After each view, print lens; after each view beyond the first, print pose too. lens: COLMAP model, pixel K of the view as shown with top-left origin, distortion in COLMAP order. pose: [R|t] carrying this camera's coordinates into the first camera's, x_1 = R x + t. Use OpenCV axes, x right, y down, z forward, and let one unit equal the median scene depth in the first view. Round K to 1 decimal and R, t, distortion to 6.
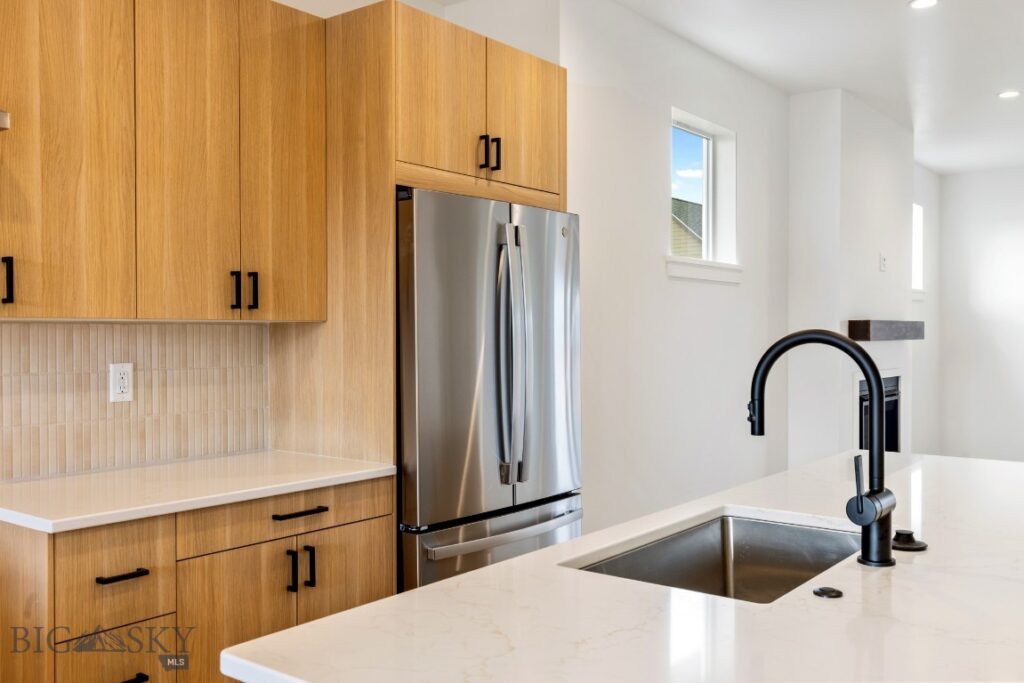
lens RADIAL K [[922.2, 0, 512.0], [0, 922.2, 341.5], [0, 0, 1]] dist [-0.005058, -0.008157]
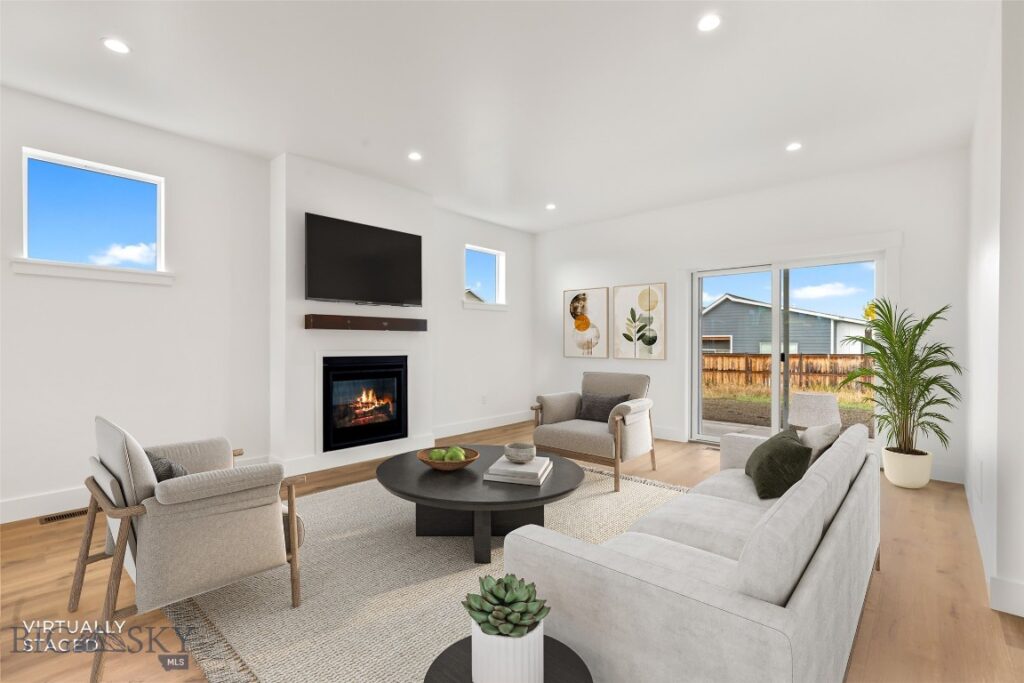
lens RADIAL K [[450.5, 0, 512.0], [0, 450.5, 341.5], [0, 0, 1]] dist [0.022622, 0.000036]
pose [[0.998393, 0.001641, -0.056641, 1.331750], [-0.002282, 0.999934, -0.011256, 0.050339], [0.056619, 0.011367, 0.998331, 0.531525]]
